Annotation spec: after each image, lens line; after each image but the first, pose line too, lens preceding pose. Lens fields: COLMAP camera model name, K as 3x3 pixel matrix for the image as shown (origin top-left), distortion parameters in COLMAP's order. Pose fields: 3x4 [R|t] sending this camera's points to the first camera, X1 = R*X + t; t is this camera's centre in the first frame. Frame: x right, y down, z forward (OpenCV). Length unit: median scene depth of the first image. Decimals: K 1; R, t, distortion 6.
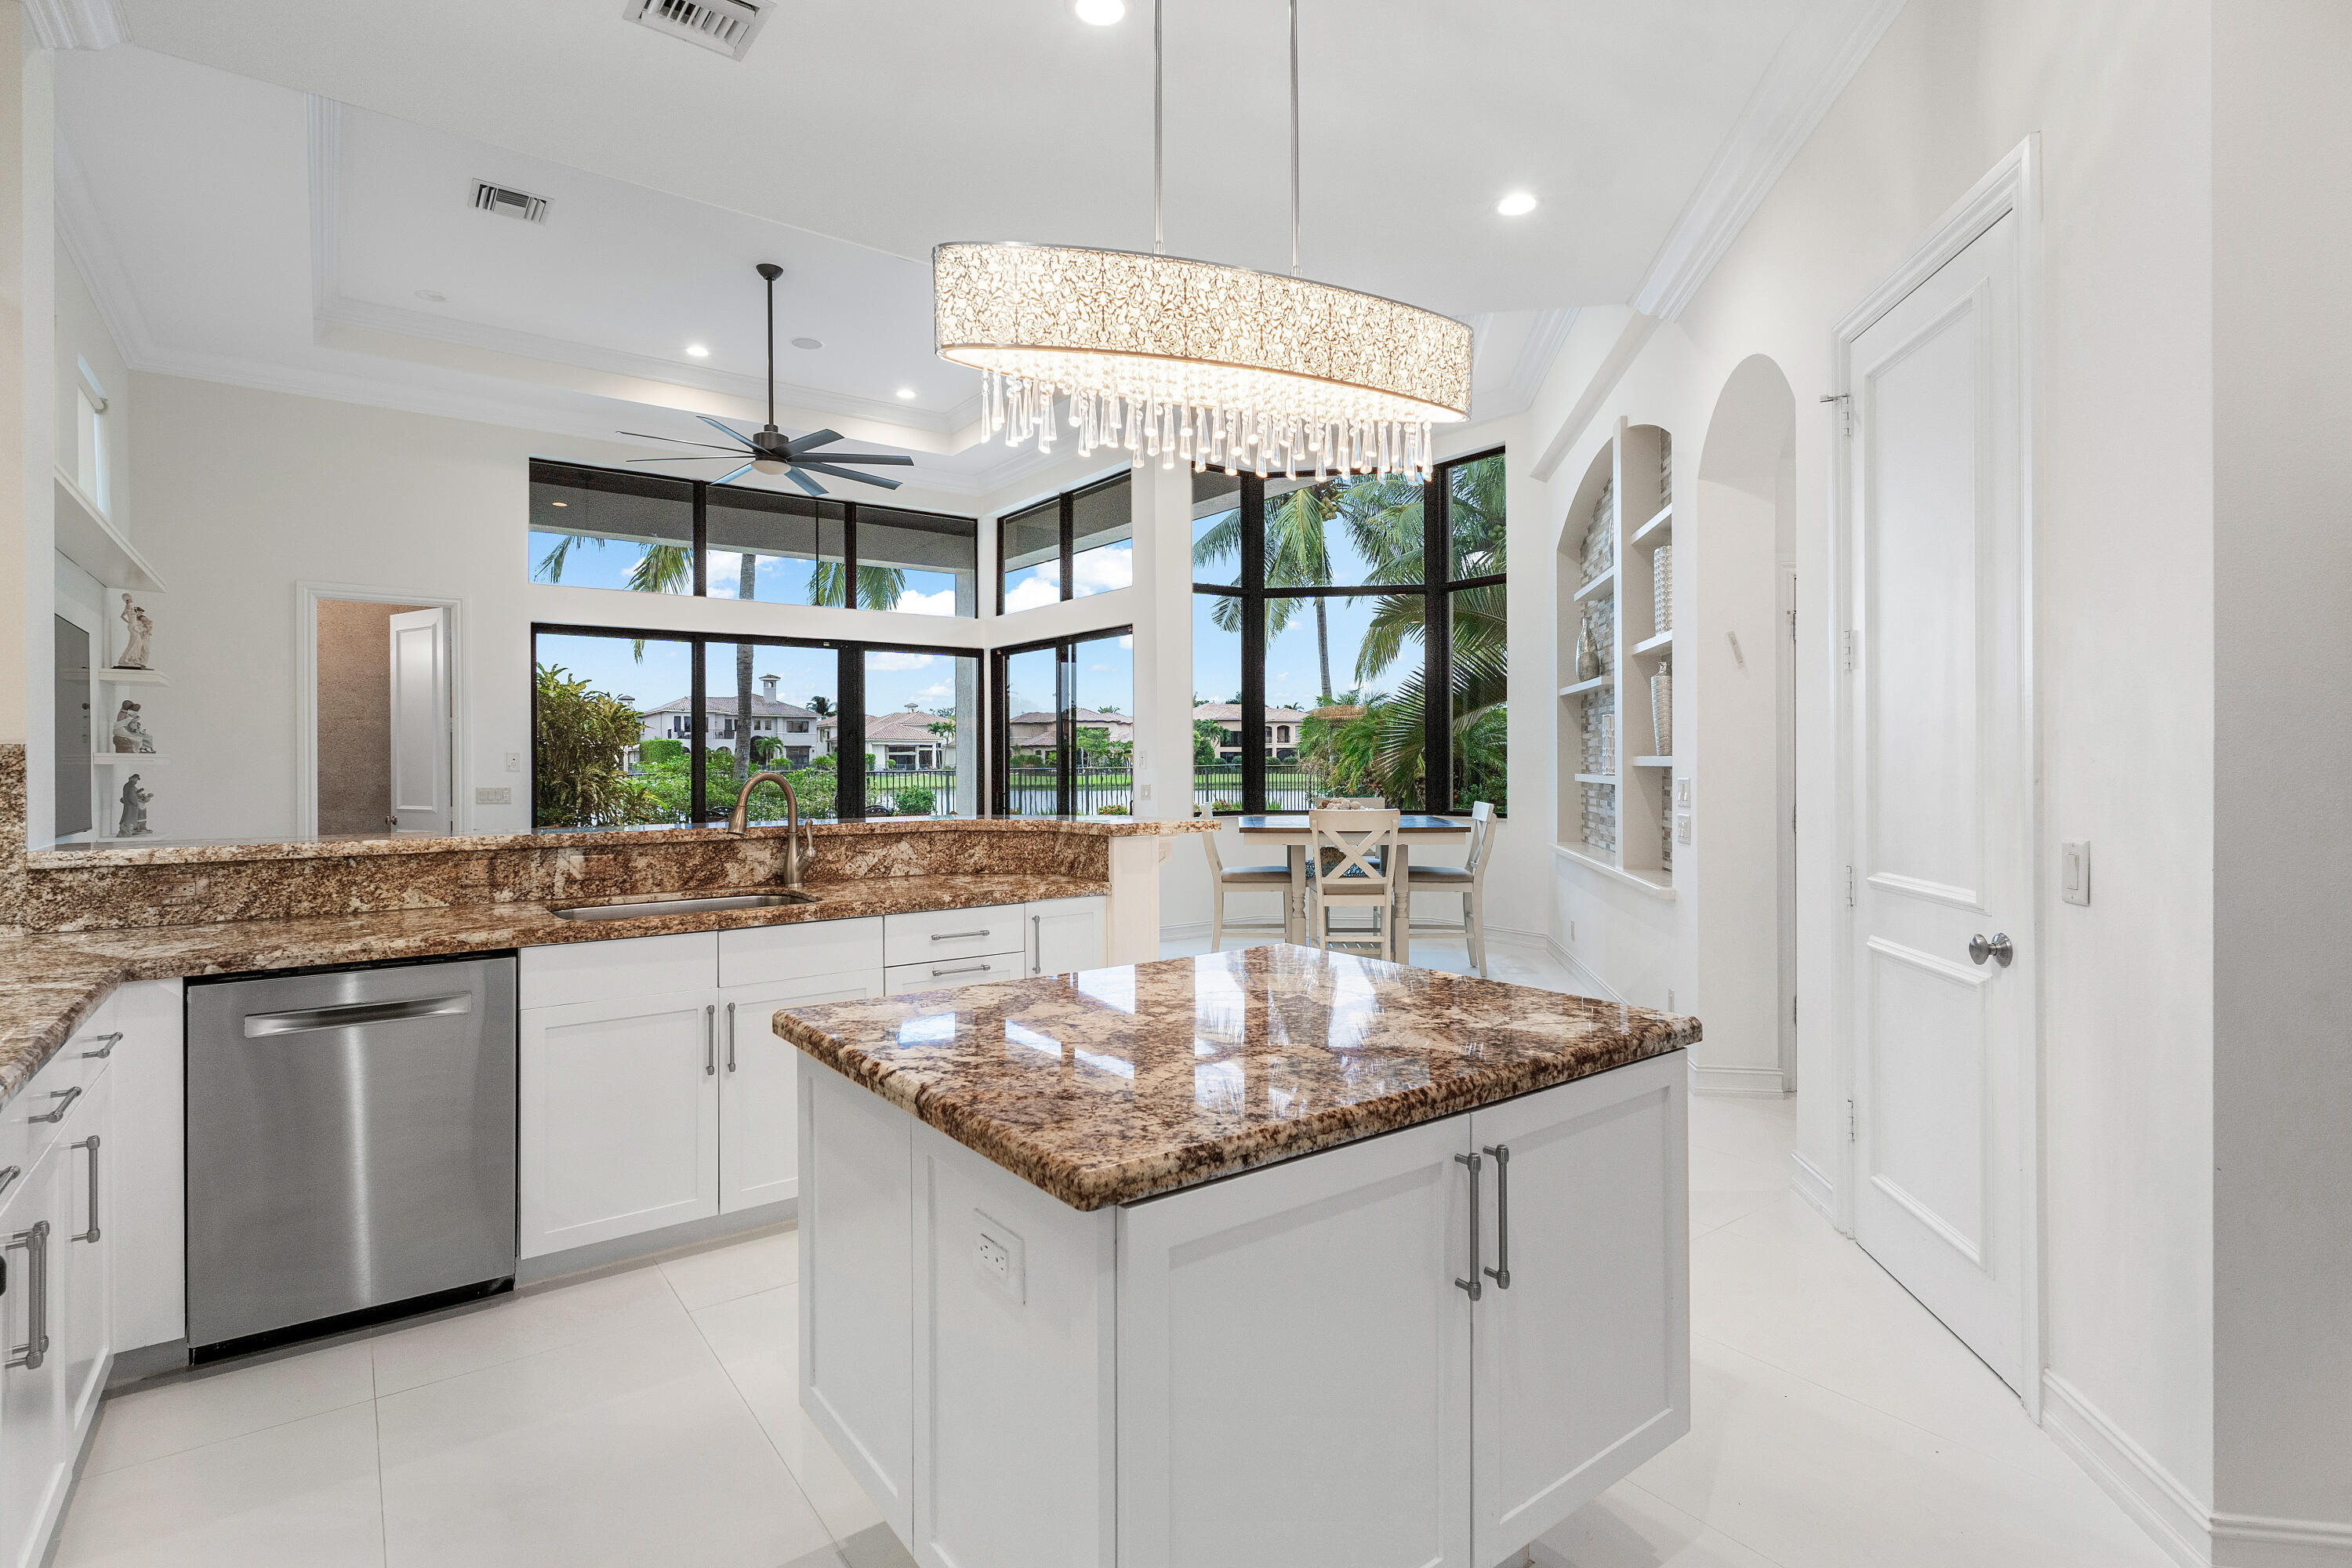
lens RADIAL K [[1144.9, 0, 1186.3], [0, 1144.9, 768.8], [0, 0, 1]] dist [-0.025085, 0.000199]
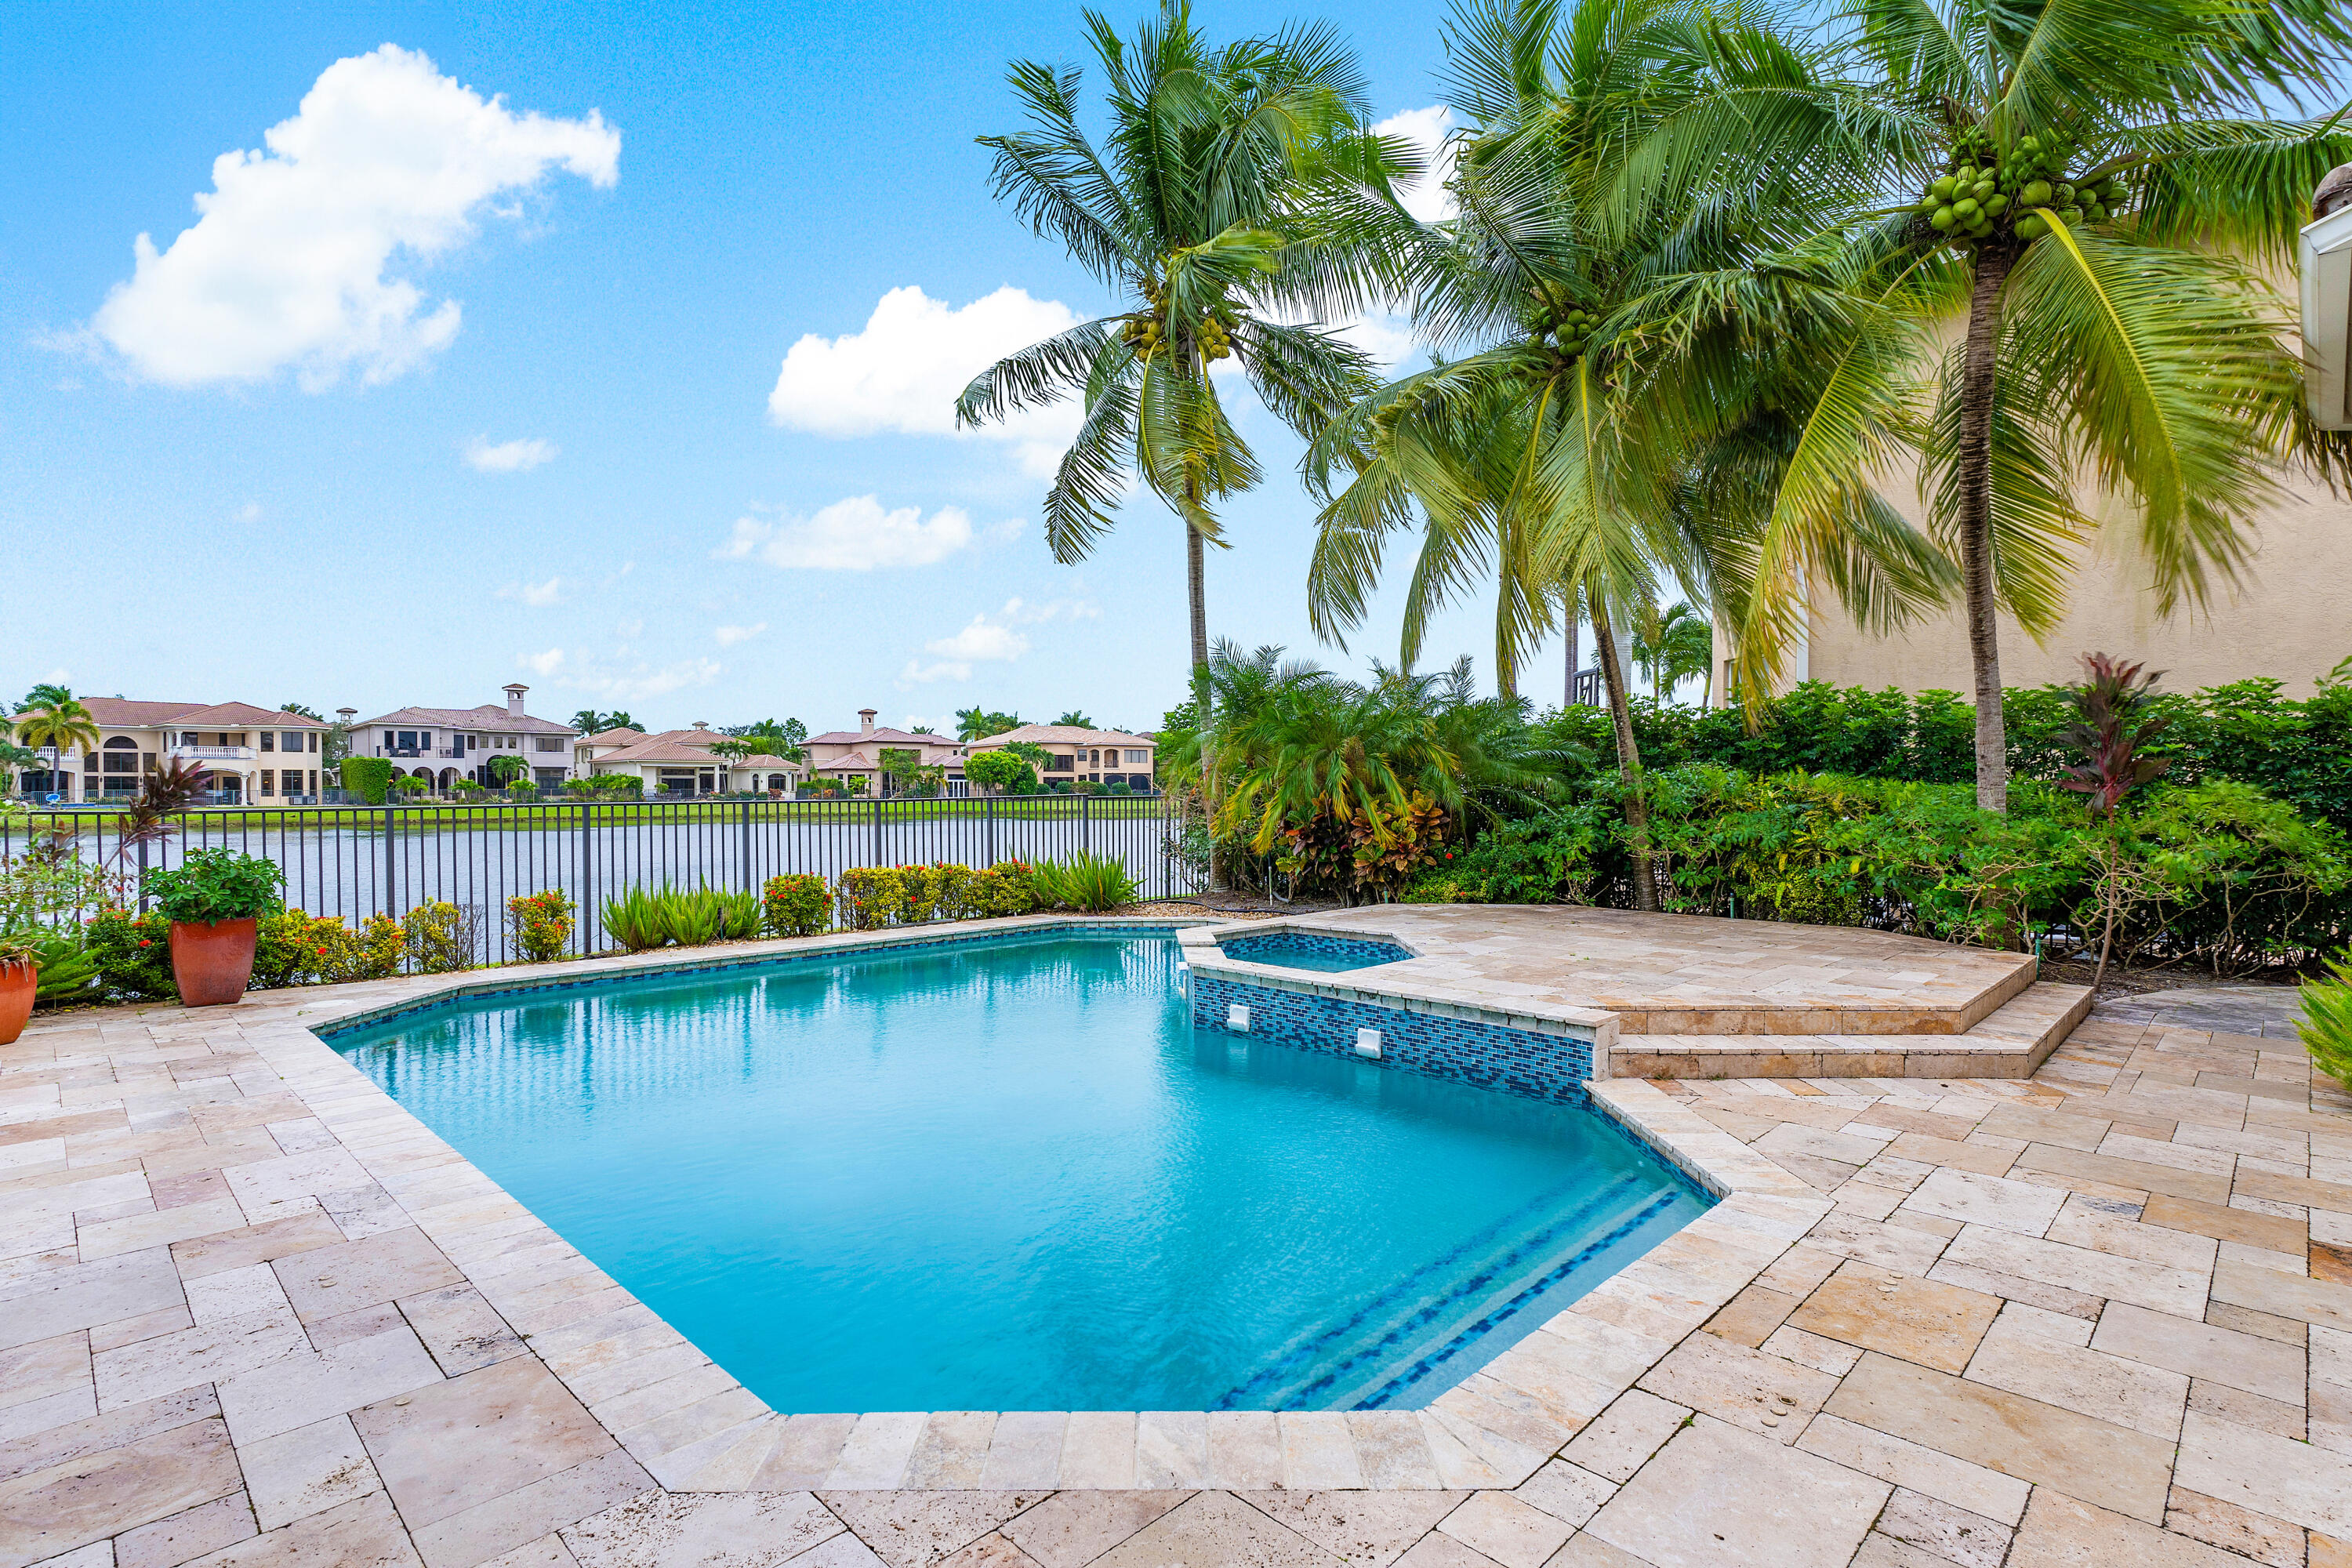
lens RADIAL K [[1144.9, 0, 1180.8], [0, 1144.9, 797.6], [0, 0, 1]] dist [-0.025085, 0.000199]
pose [[0.990741, 0.003096, 0.135732, 0.072652], [-0.003364, 0.999993, 0.001746, -0.001143], [-0.135726, -0.002186, 0.990744, 0.403608]]
